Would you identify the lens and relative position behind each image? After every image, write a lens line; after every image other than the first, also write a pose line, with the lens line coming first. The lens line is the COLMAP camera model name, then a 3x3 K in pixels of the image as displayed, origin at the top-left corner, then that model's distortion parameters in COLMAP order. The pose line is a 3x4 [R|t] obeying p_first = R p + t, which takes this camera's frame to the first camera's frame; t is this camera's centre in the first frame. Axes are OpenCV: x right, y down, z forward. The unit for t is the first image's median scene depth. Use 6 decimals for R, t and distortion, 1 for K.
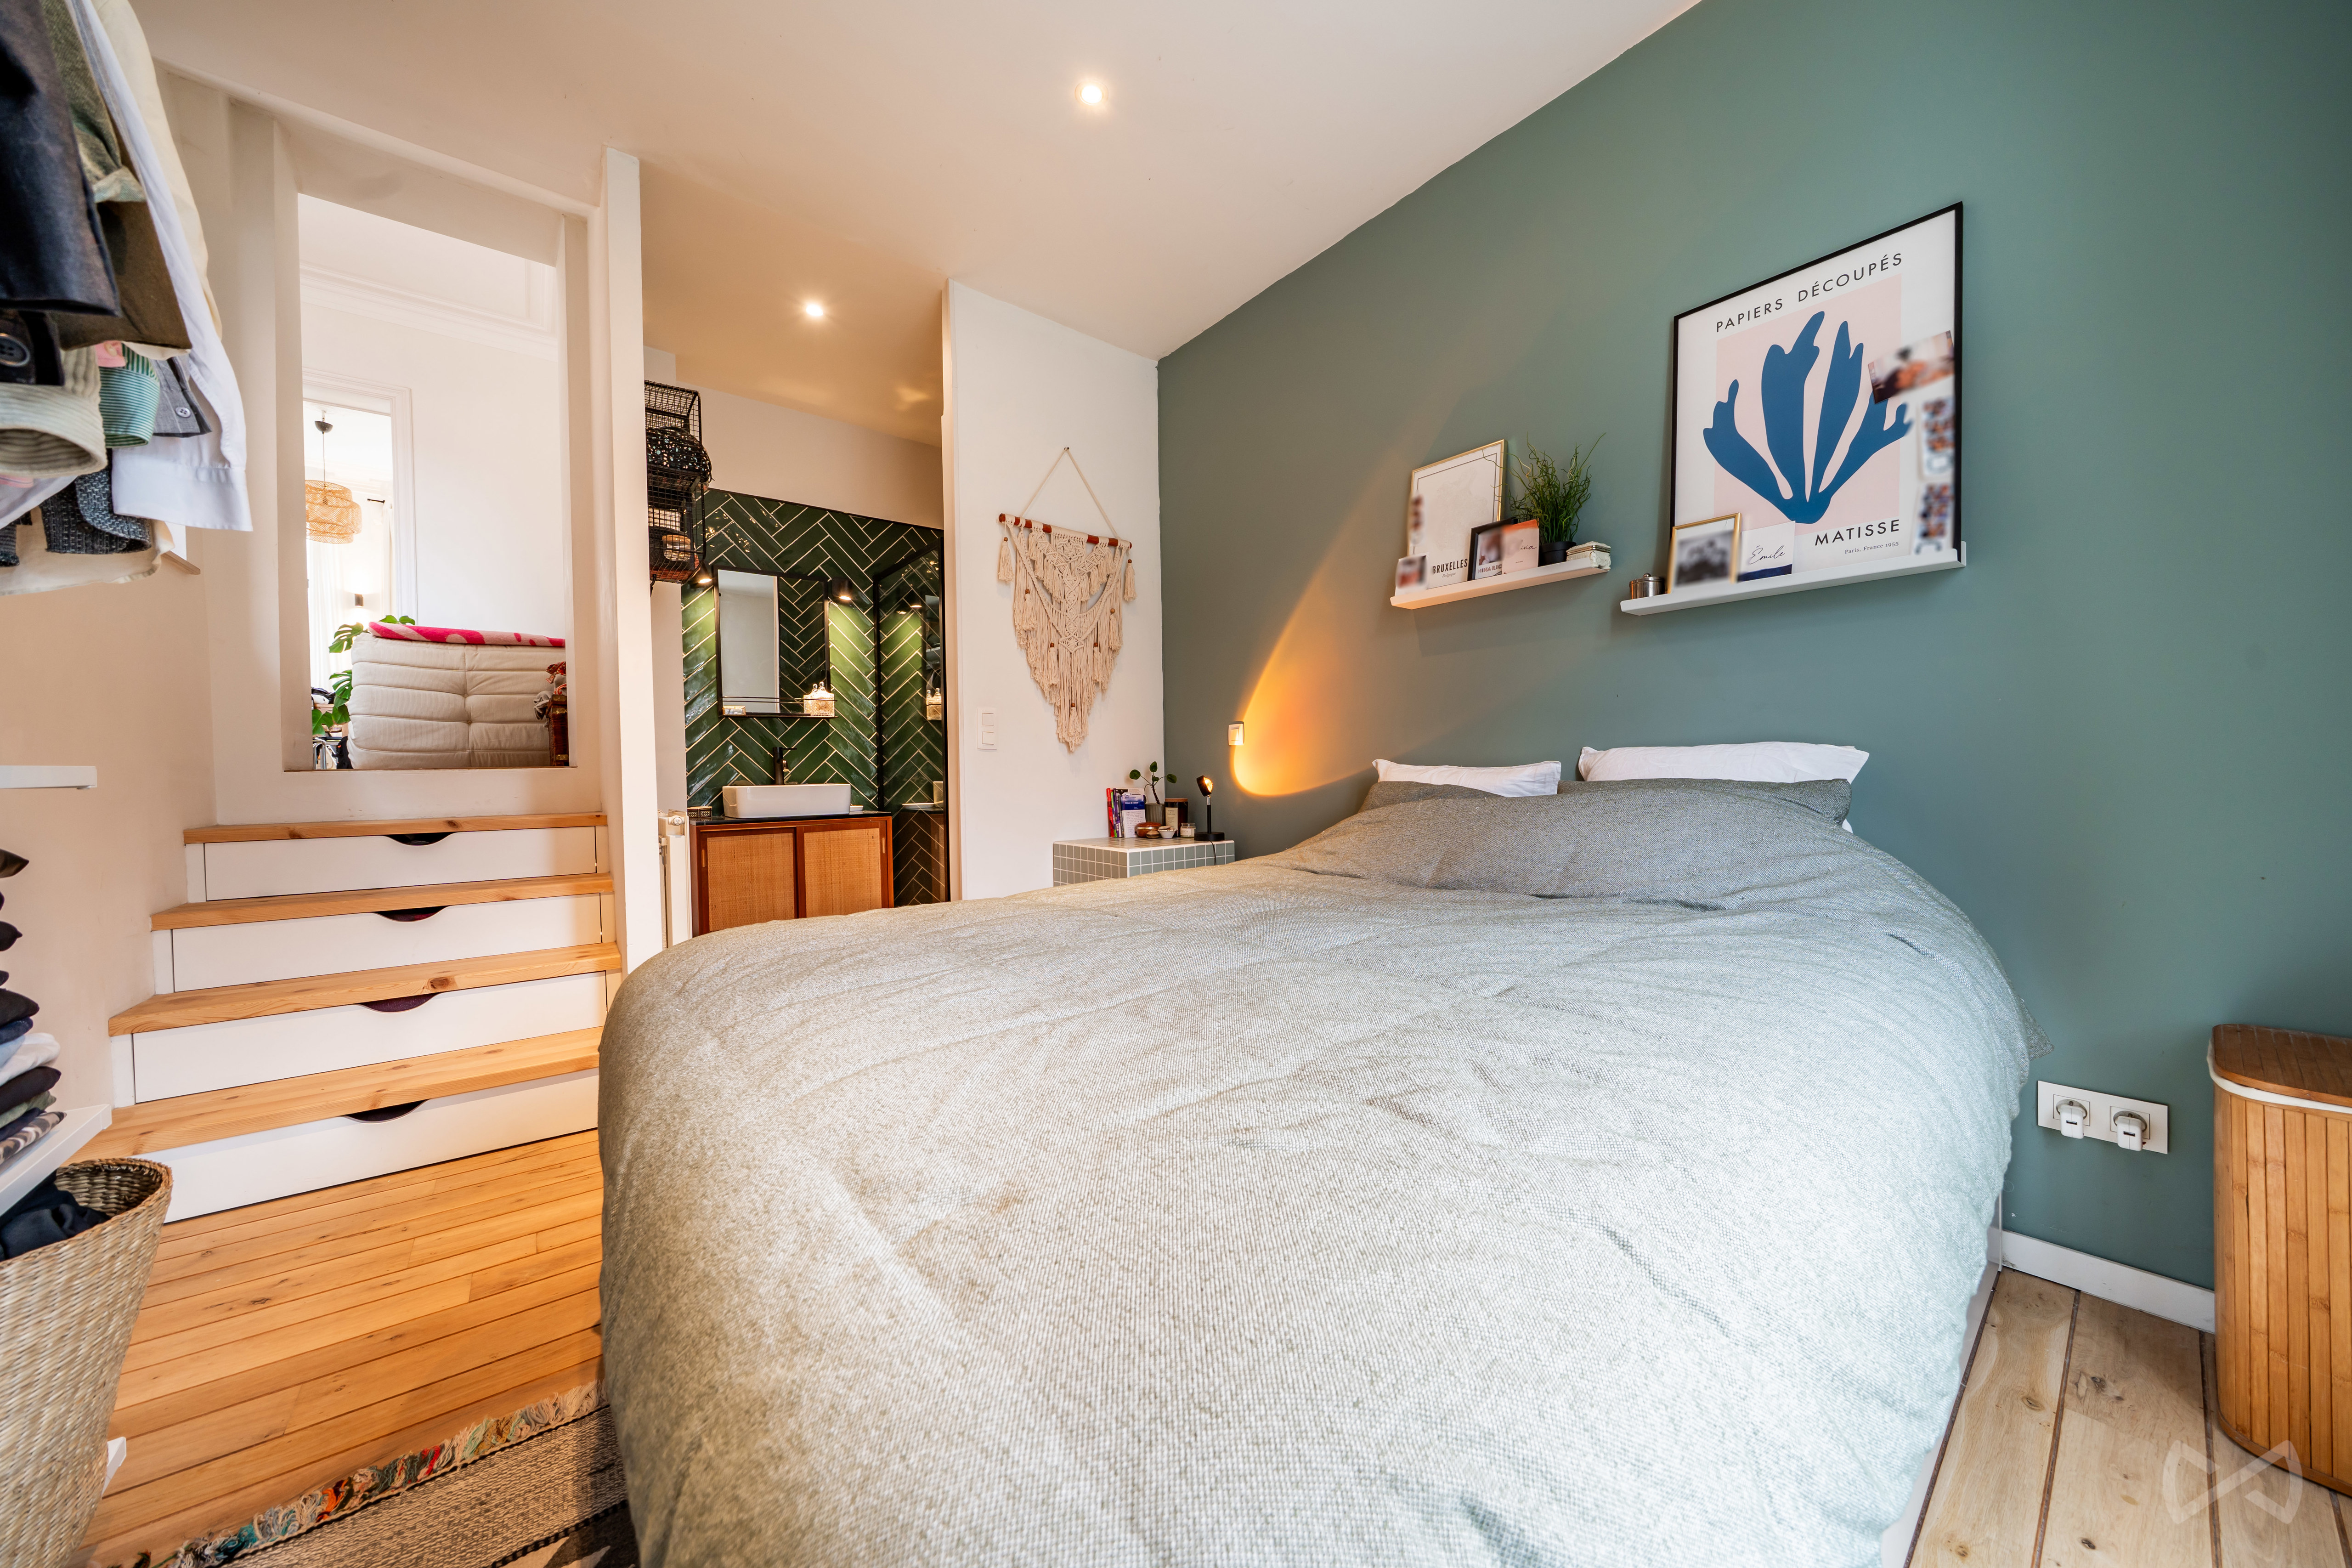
lens RADIAL K [[802.9, 0, 1180.8], [0, 802.9, 784.8], [0, 0, 1]] dist [-0.006232, 0.000099]
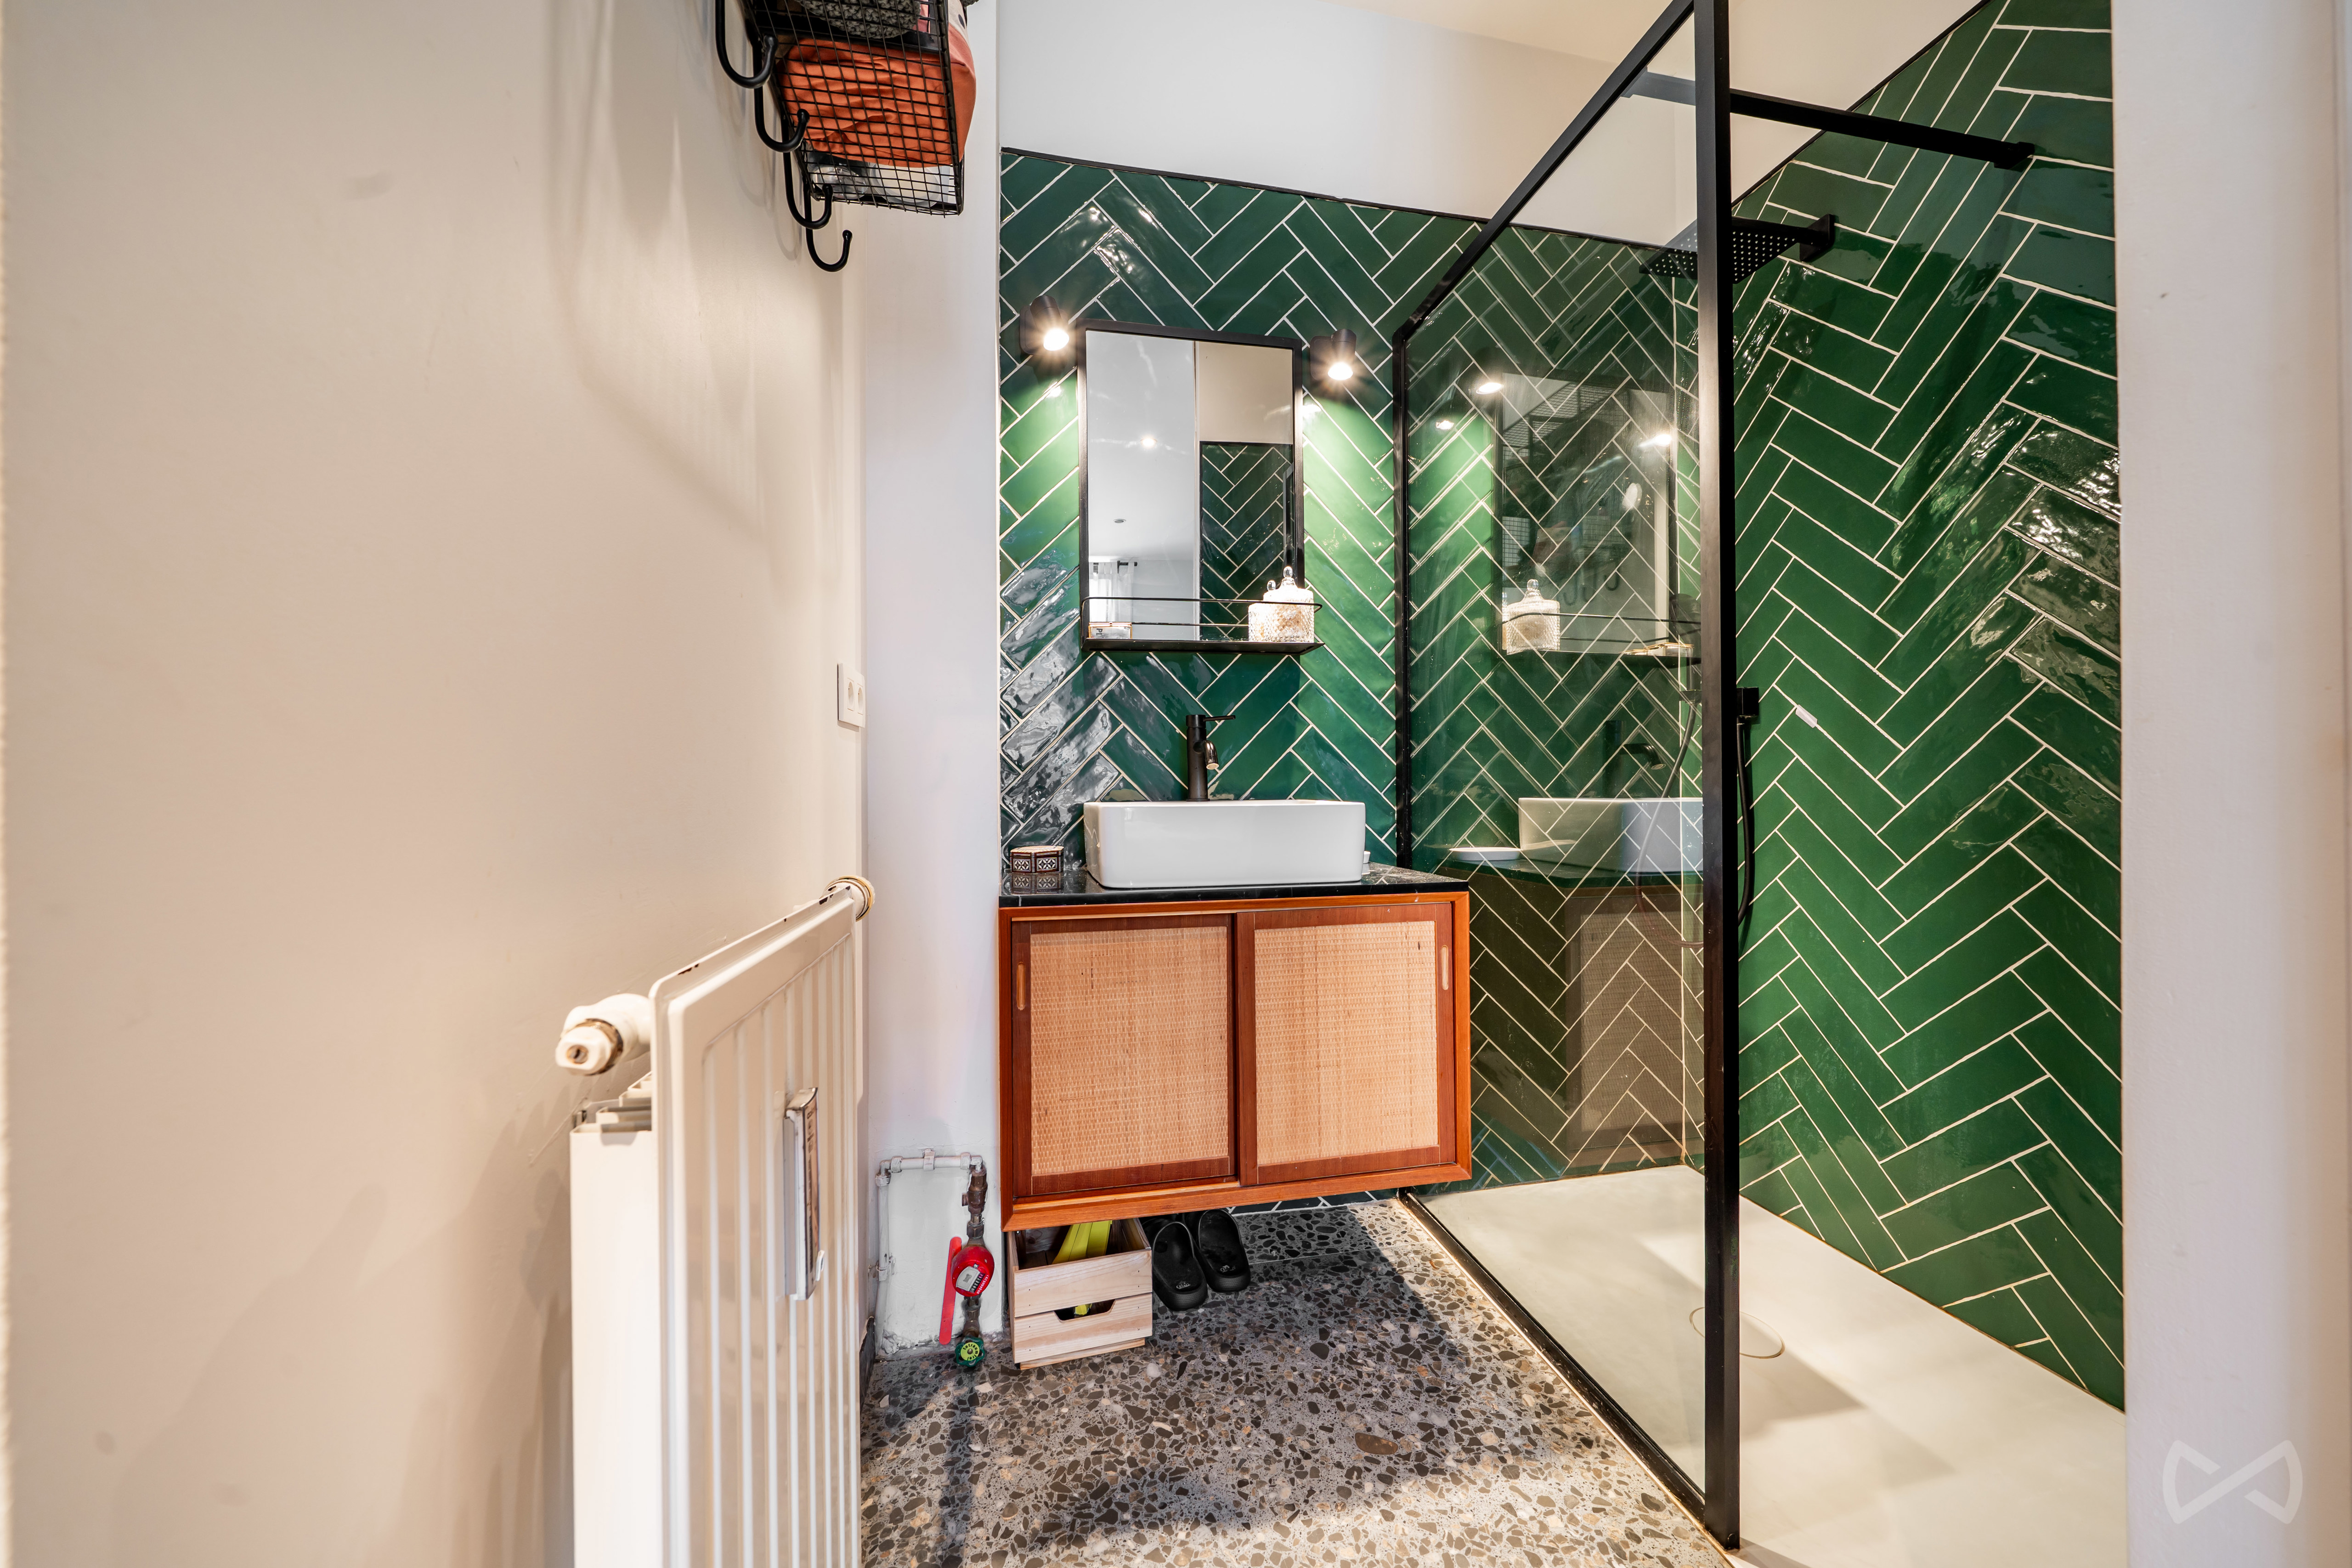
lens RADIAL K [[802.9, 0, 1178.5], [0, 802.9, 783.5], [0, 0, 1]] dist [-0.006232, 0.000099]
pose [[0.886740, 0.010254, -0.462155, -0.299243], [-0.017612, 0.999778, -0.011608, -0.004366], [0.461933, 0.018433, 0.886723, 0.589851]]
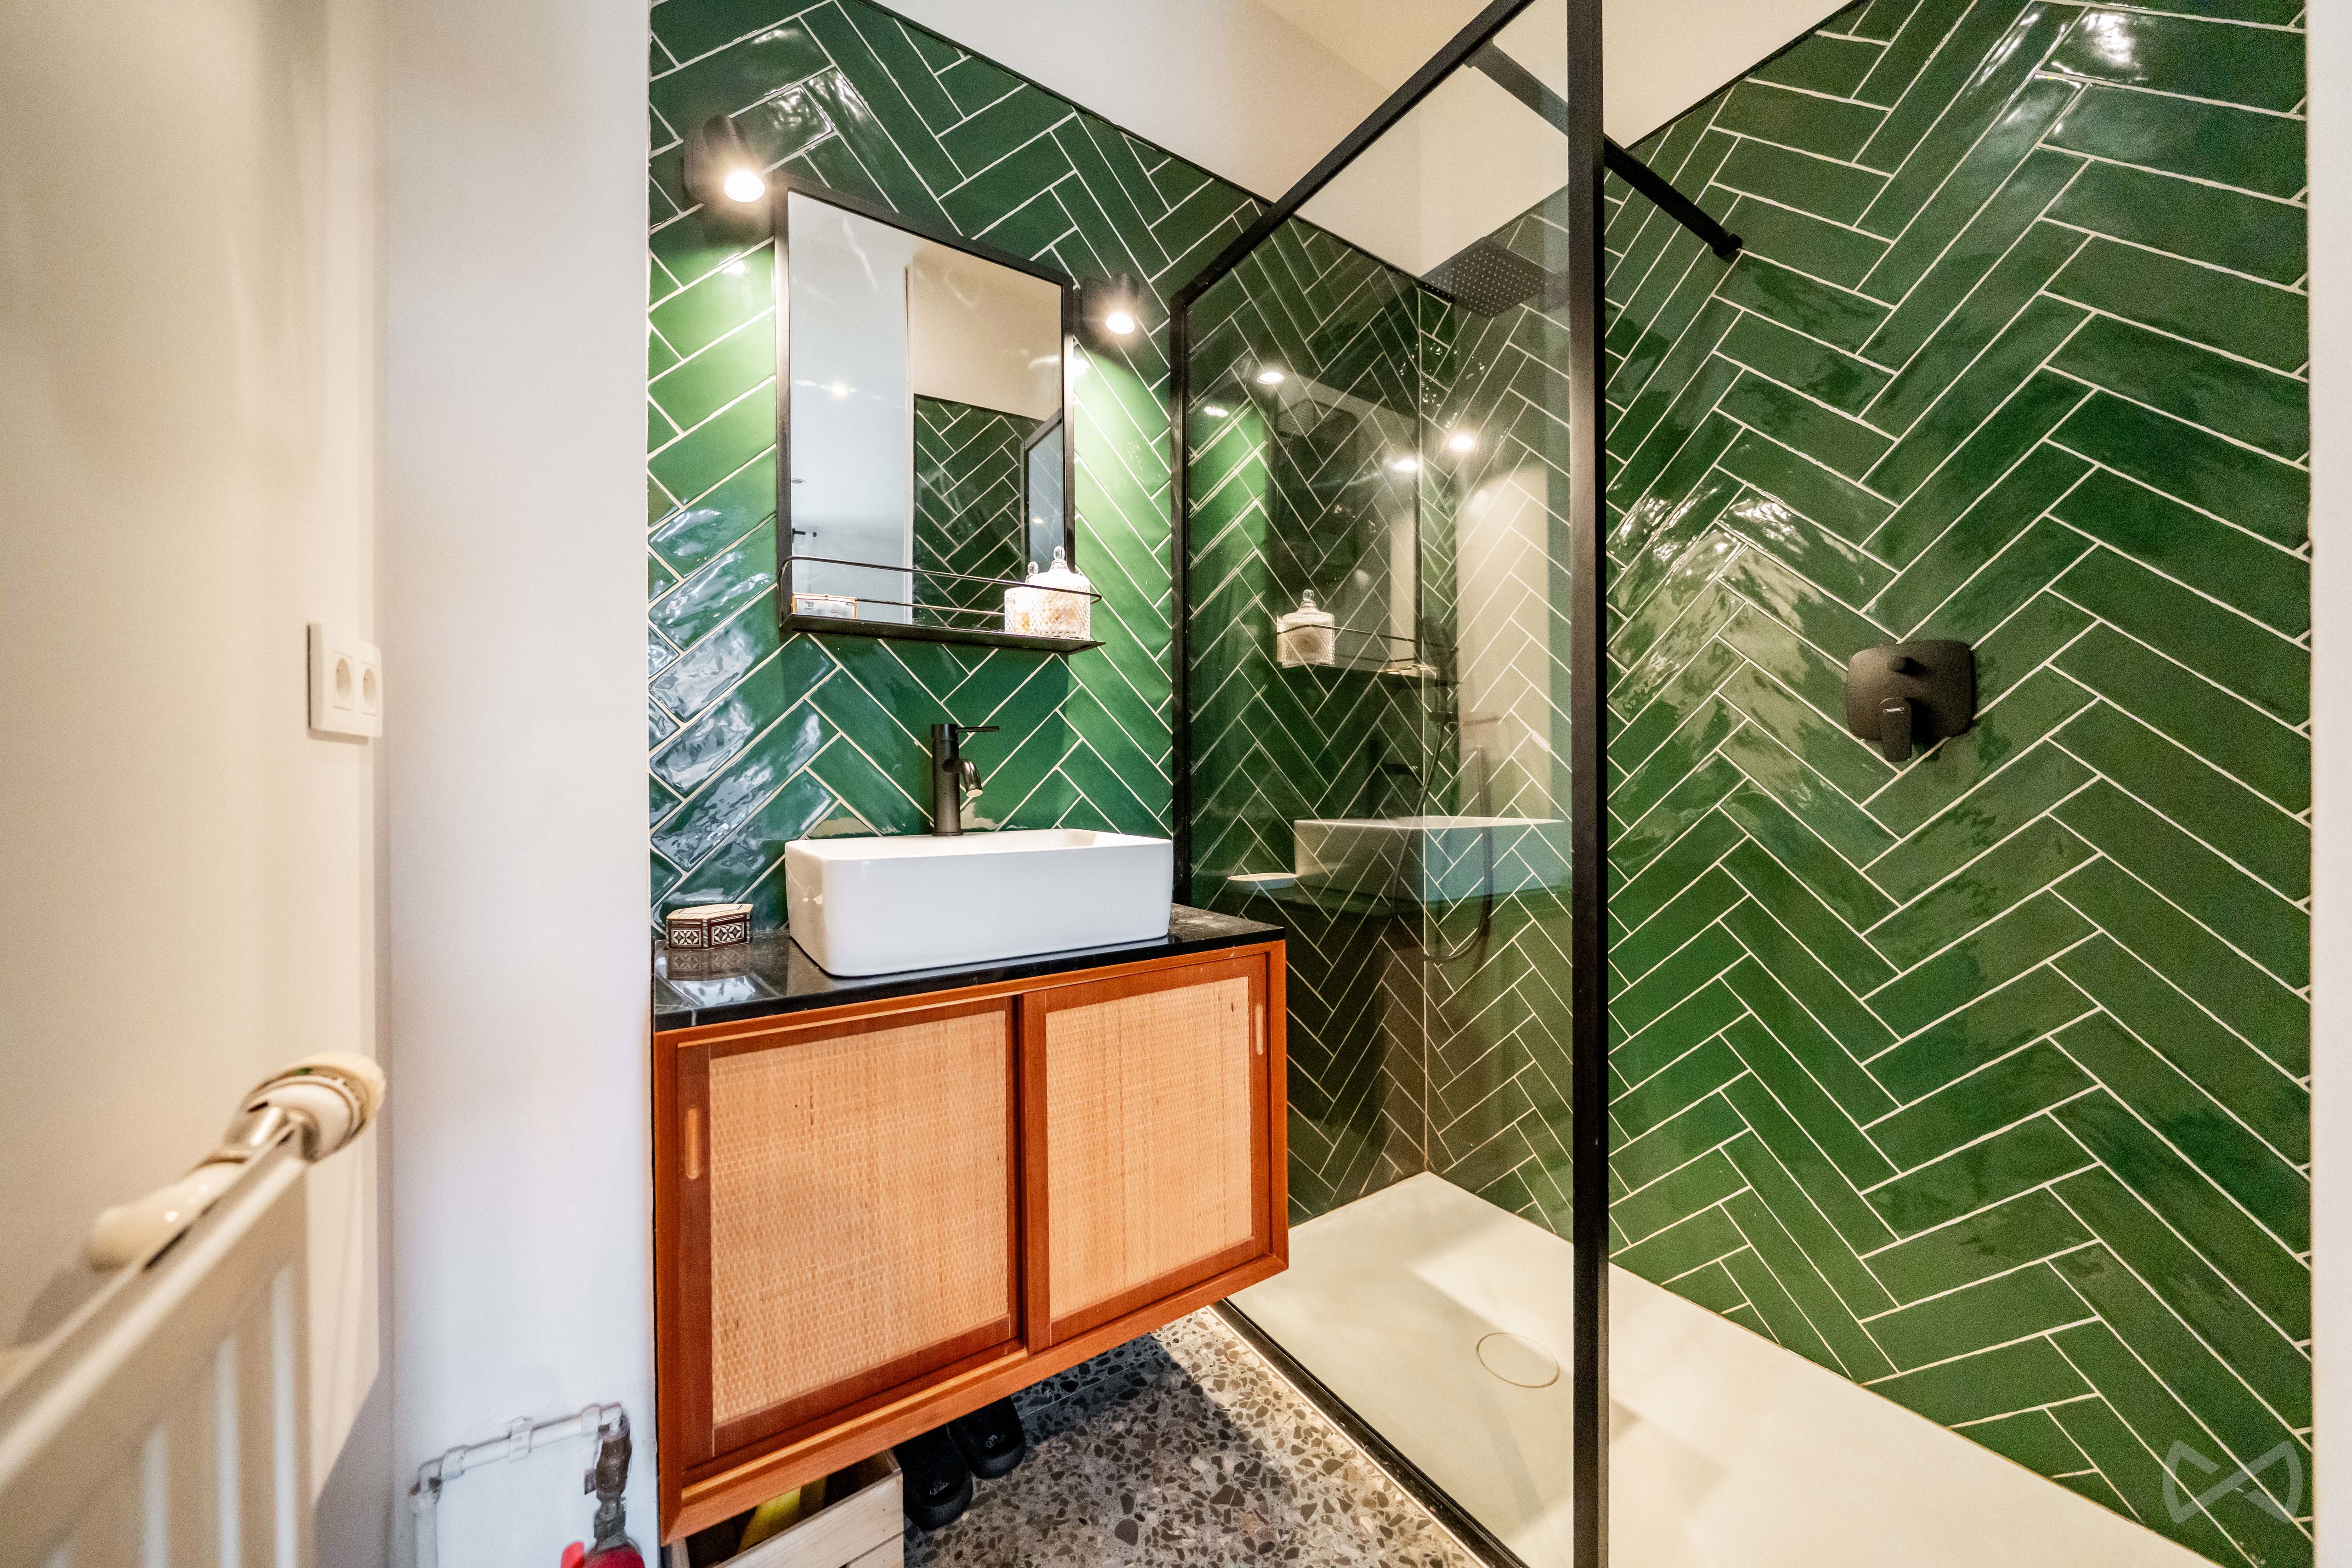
lens RADIAL K [[802.9, 0, 1184.5], [0, 802.9, 780.5], [0, 0, 1]] dist [-0.006232, 0.000099]
pose [[0.995935, 0.011582, -0.089331, -0.360880], [-0.013181, 0.999763, -0.017328, -0.018424], [0.089109, 0.018435, 0.995851, 0.652498]]
